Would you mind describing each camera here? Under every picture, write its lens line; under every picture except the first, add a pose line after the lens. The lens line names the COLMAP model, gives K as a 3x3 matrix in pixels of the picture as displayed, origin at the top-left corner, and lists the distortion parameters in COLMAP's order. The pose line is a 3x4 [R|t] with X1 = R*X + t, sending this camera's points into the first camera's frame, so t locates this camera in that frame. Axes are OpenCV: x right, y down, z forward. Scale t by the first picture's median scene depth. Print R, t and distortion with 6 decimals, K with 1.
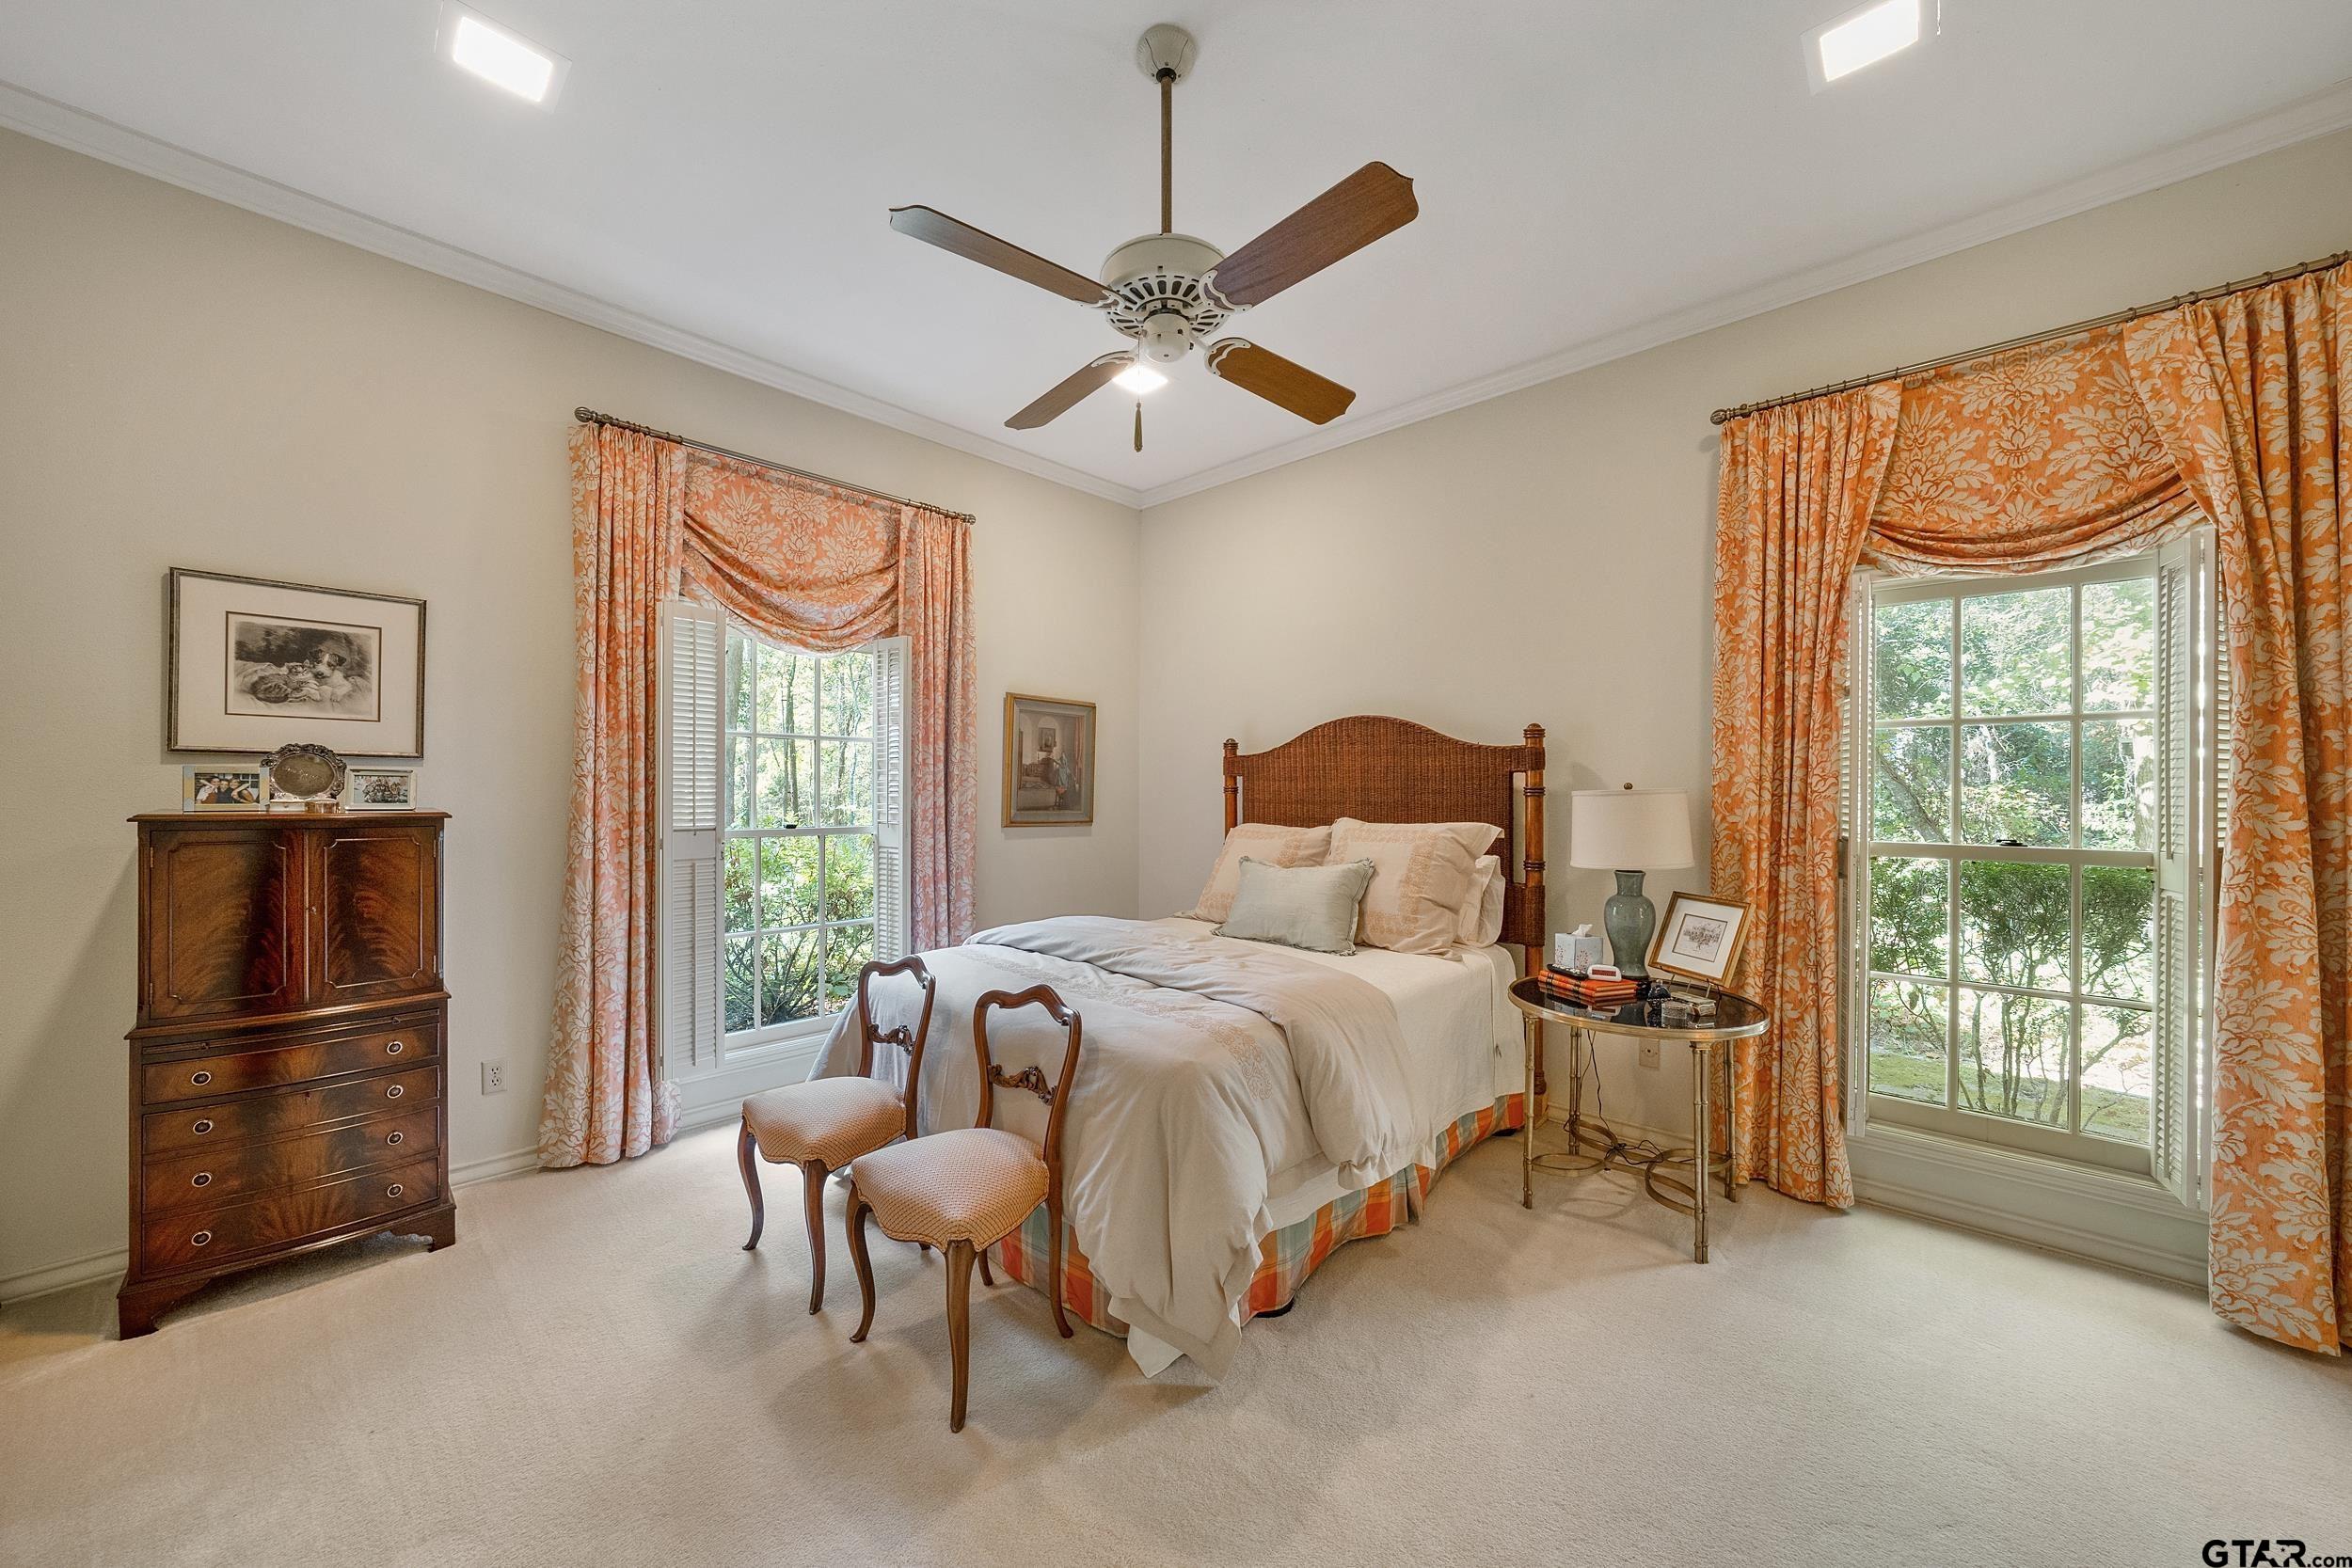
lens RADIAL K [[916.7, 0, 1176.0], [0, 916.7, 784.0], [0, 0, 1]] dist [-0.000191, -0.000036]
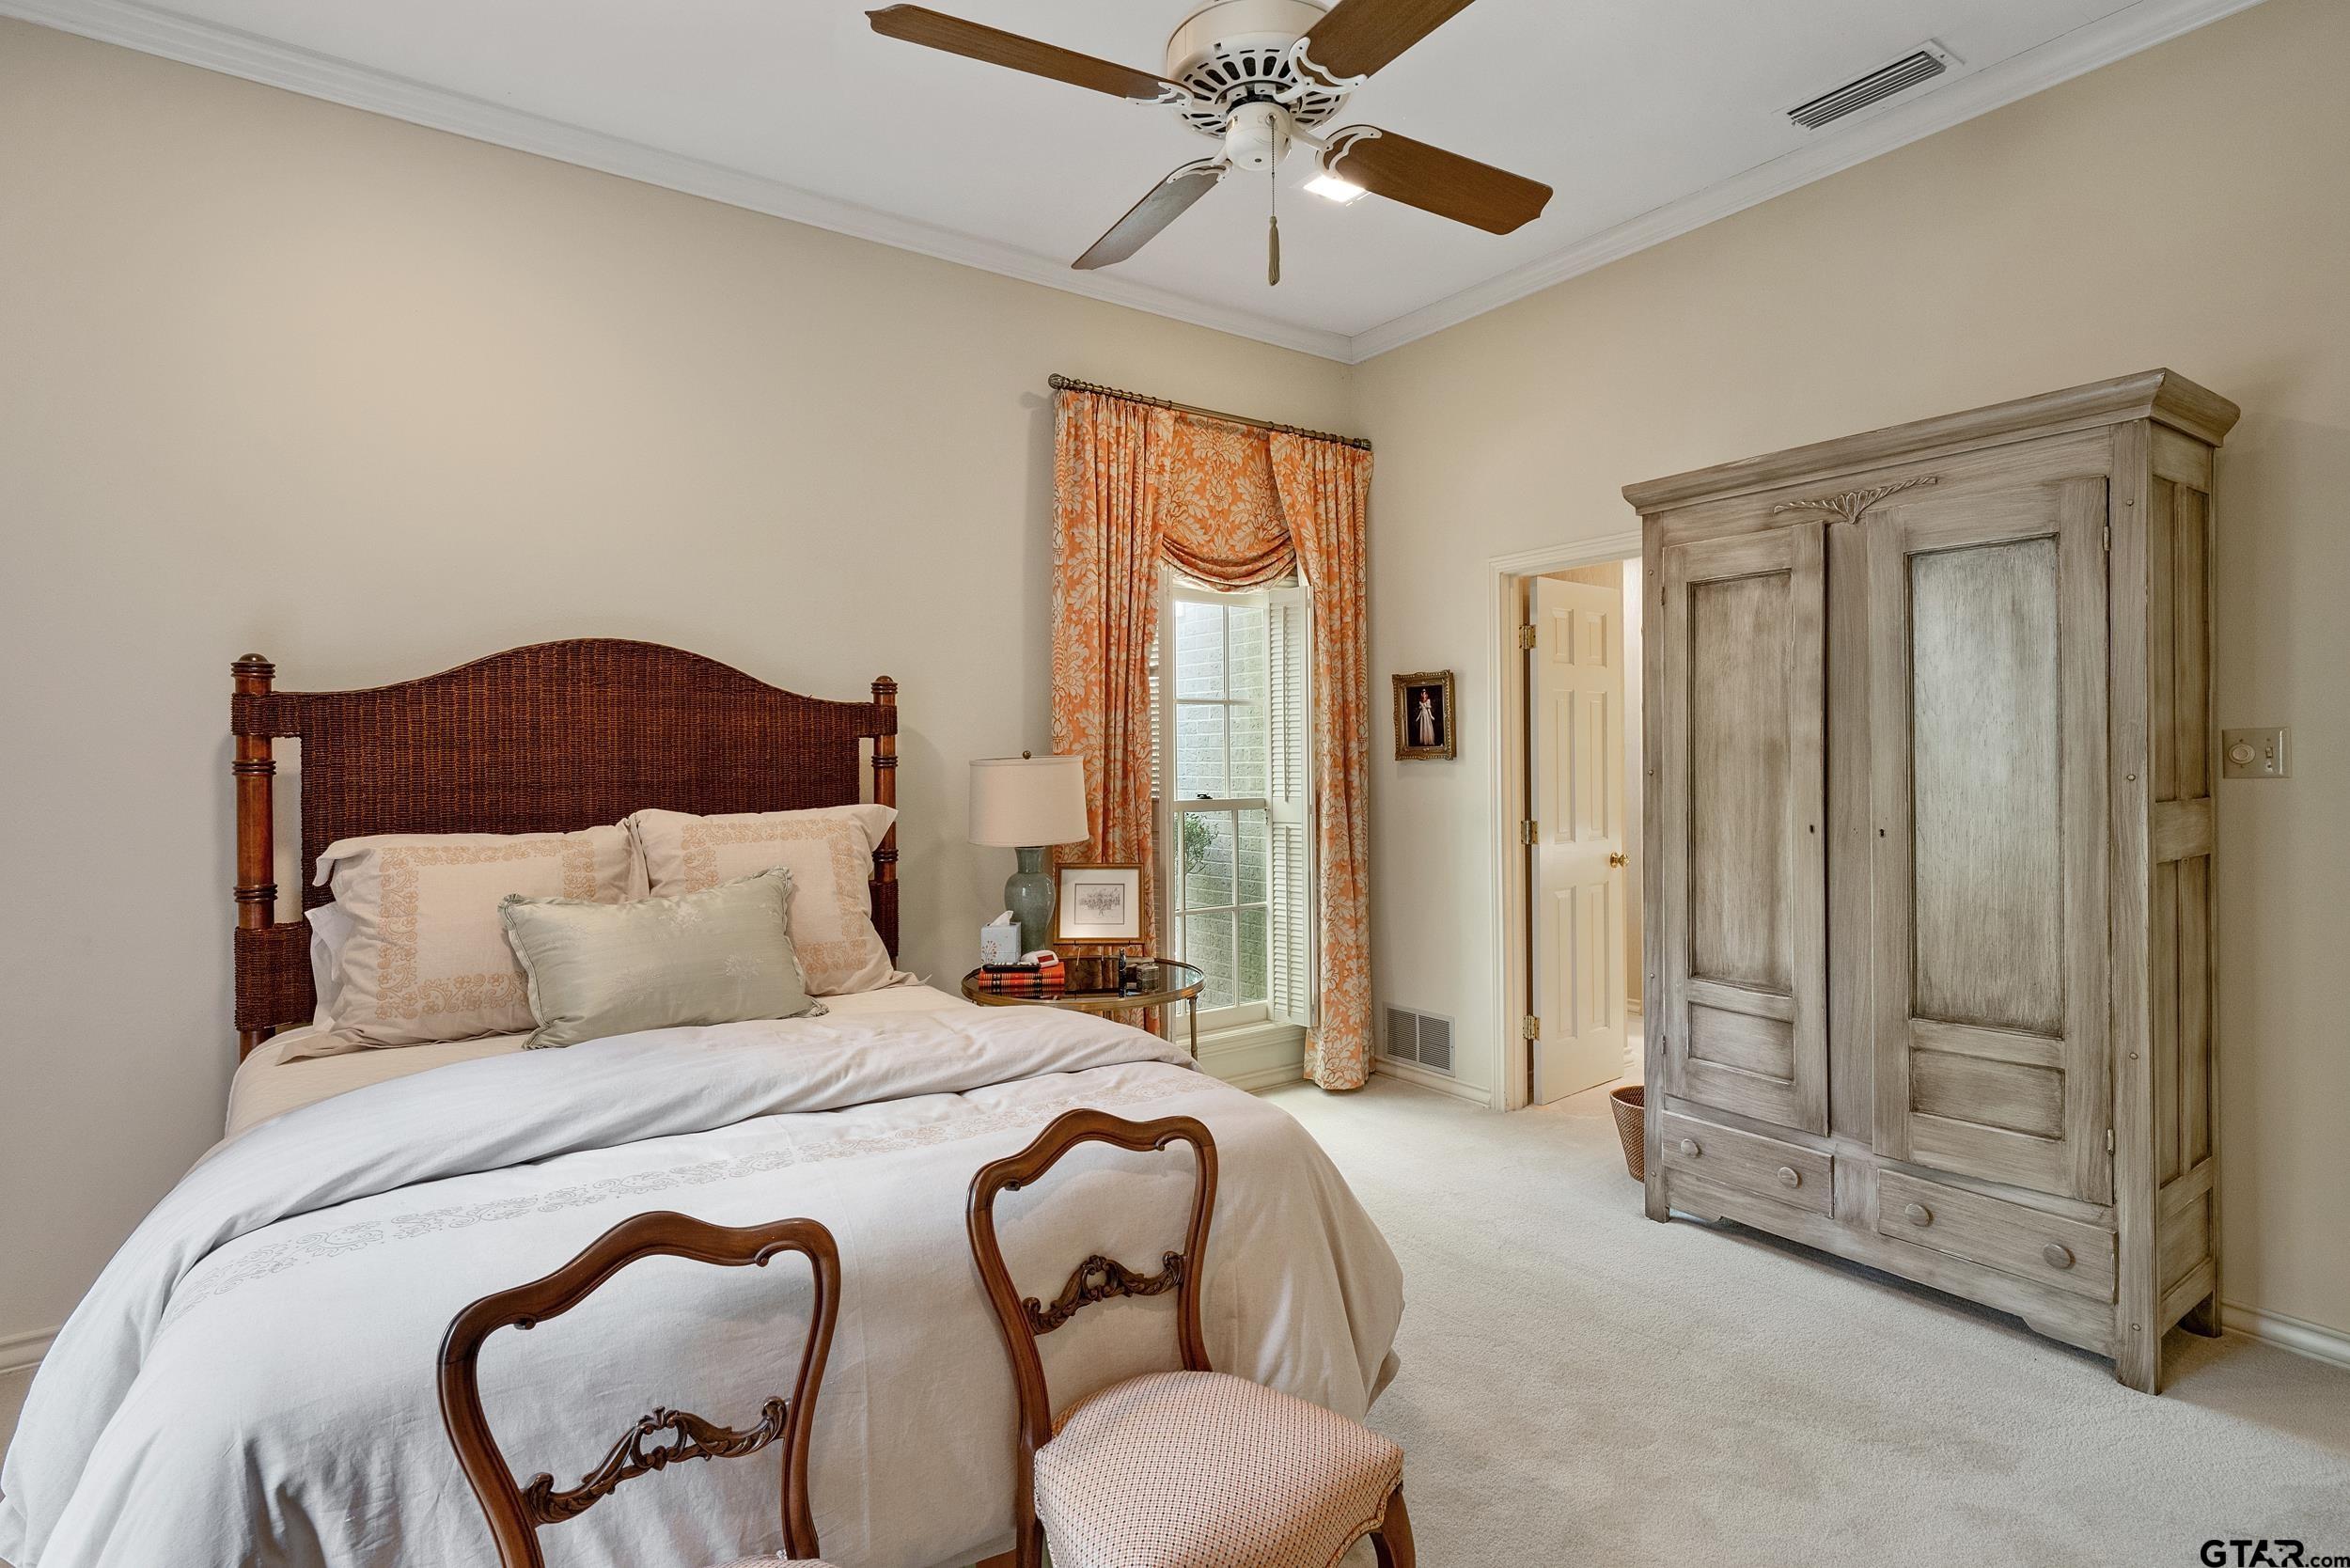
lens RADIAL K [[1162.2, 0, 1175.0], [0, 1162.2, 784.0], [0, 0, 1]] dist [0.001209, 0.000482]
pose [[0.171023, -0.022195, 0.985017, -0.629809], [0.008202, 0.999744, 0.021103, 0.008980], [-0.985233, 0.004471, 0.171161, 0.661297]]
